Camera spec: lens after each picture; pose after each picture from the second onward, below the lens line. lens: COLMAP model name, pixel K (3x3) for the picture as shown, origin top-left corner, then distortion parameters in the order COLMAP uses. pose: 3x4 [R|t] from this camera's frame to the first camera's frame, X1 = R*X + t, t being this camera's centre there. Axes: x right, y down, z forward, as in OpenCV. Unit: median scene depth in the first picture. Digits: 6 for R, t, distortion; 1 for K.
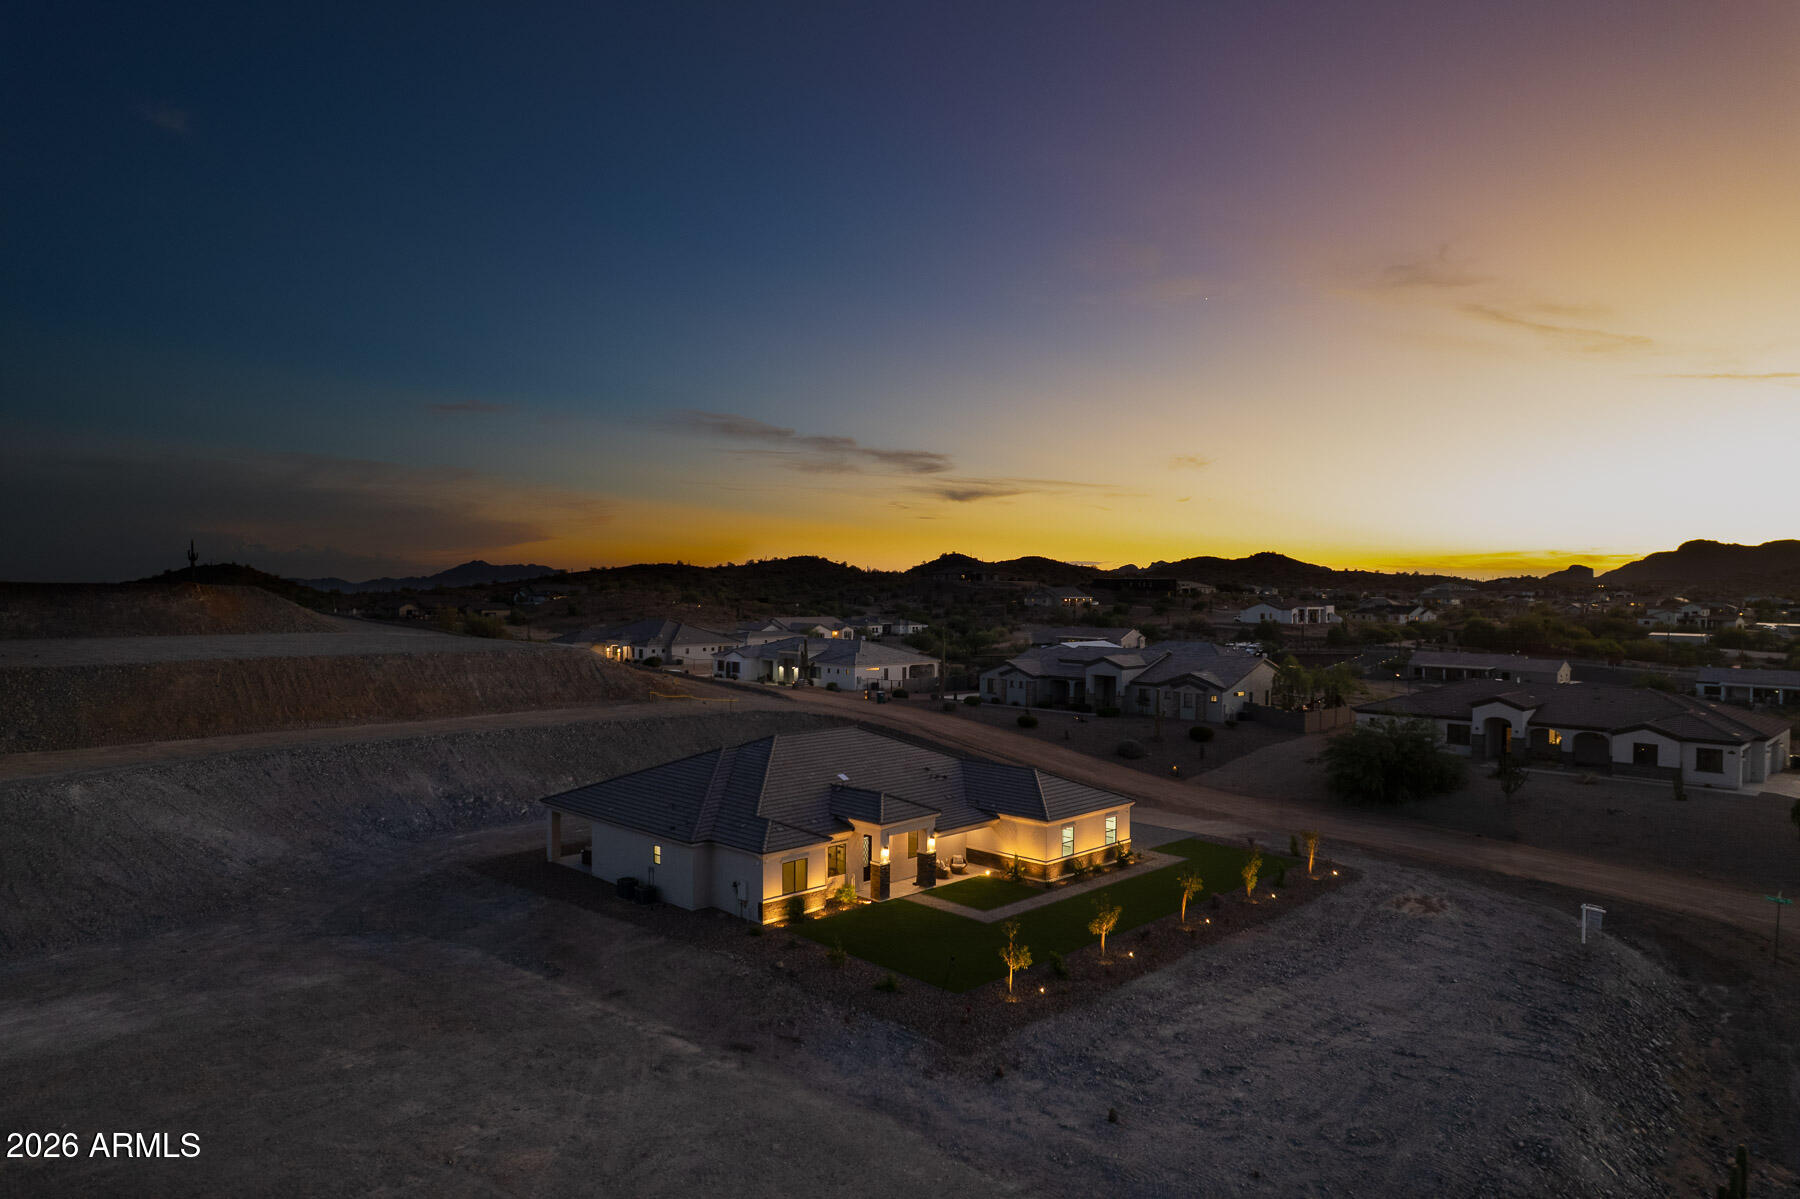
lens RADIAL K [[1141.9, 0, 903.9], [0, 1141.9, 601.3], [0, 0, 1]] dist [-0.045297, 0.017188]
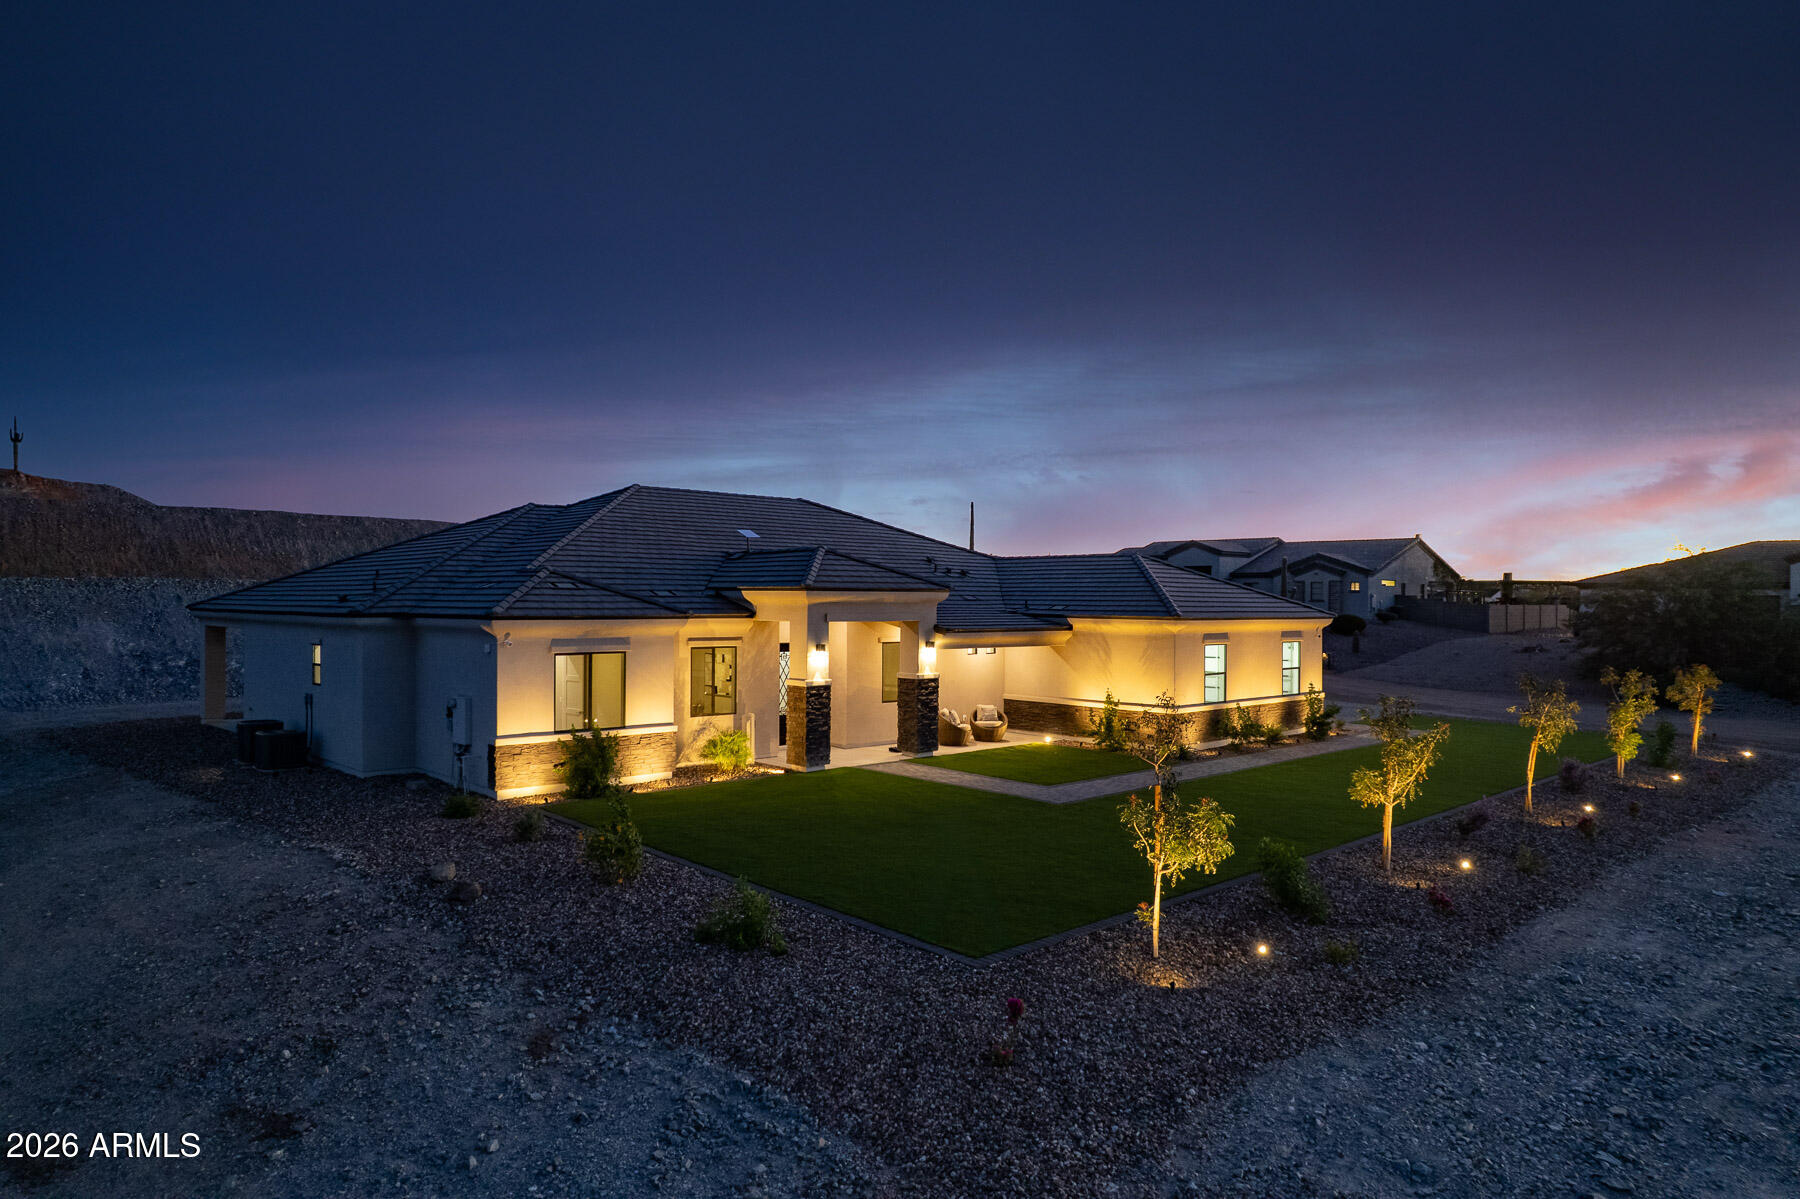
lens RADIAL K [[1141.9, 0, 911.5], [0, 1141.9, 614.1], [0, 0, 1]] dist [-0.045297, 0.017188]
pose [[0.999667, 0.002055, -0.025716, 0.030207], [-0.002125, 0.999994, -0.002715, 0.202869], [0.025710, 0.002769, 0.999666, 0.556806]]
